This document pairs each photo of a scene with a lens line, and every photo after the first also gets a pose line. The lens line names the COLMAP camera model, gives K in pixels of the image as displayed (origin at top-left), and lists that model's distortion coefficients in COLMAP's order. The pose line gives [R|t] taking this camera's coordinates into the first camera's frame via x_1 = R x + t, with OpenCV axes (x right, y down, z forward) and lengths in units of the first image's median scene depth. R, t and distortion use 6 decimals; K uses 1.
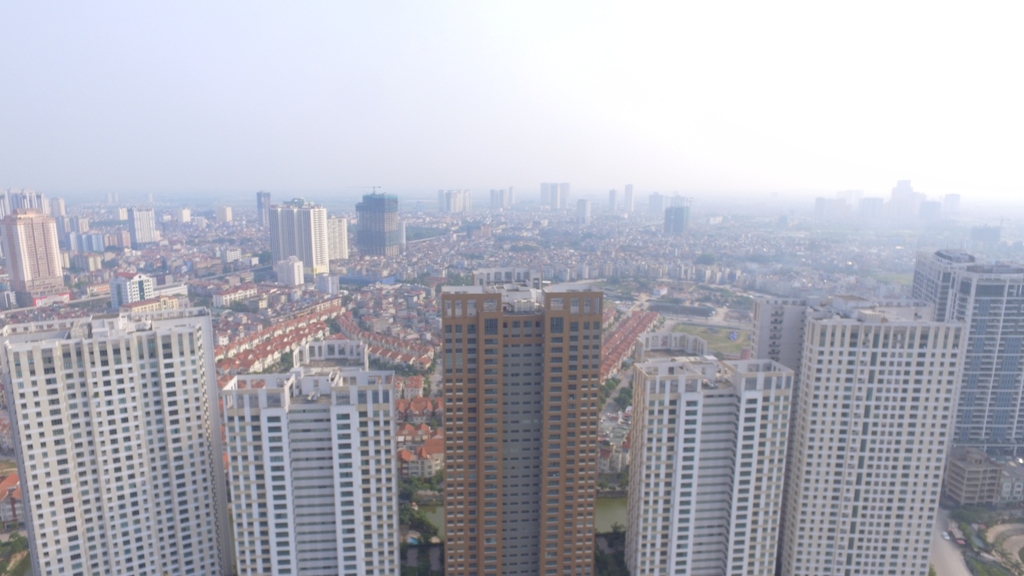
lens RADIAL K [[605.7, 0, 508.5], [0, 605.7, 292.6], [0, 0, 1]] dist [-0.000008, 0.011464]
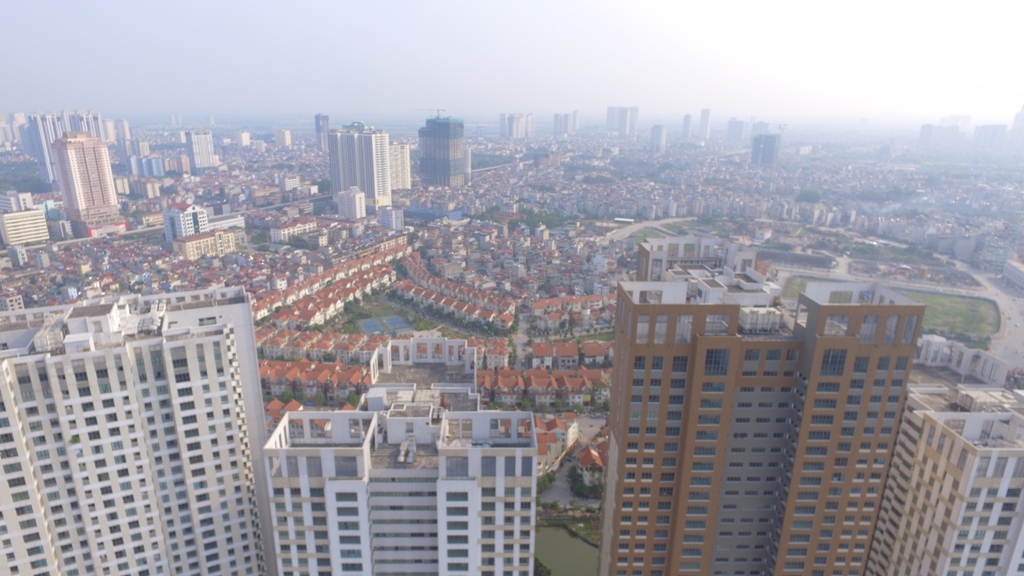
lens RADIAL K [[605.7, 0, 507.9], [0, 605.7, 291.1], [0, 0, 1]] dist [-0.000008, 0.011464]
pose [[0.995717, 0.031884, -0.086779, -0.059107], [-0.021581, 0.992877, 0.117172, -0.024103], [0.089897, -0.114798, 0.989313, 0.143884]]
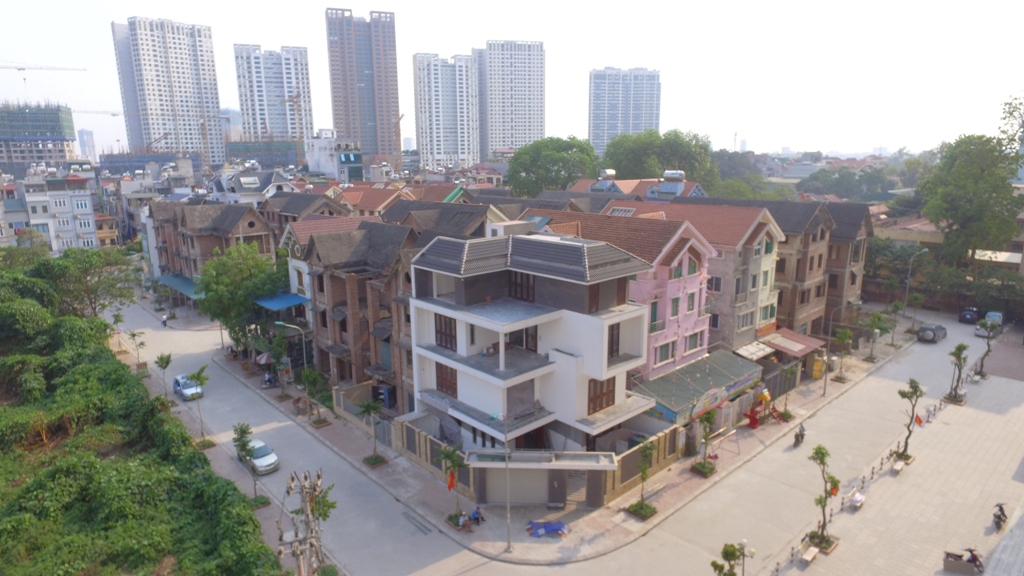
lens RADIAL K [[605.7, 0, 509.4], [0, 605.7, 288.0], [0, 0, 1]] dist [-0.000008, 0.011464]
pose [[0.962034, -0.077319, 0.261750, -0.042582], [0.072193, 0.996964, 0.029158, 0.366944], [-0.263210, -0.009154, 0.964695, -0.513737]]
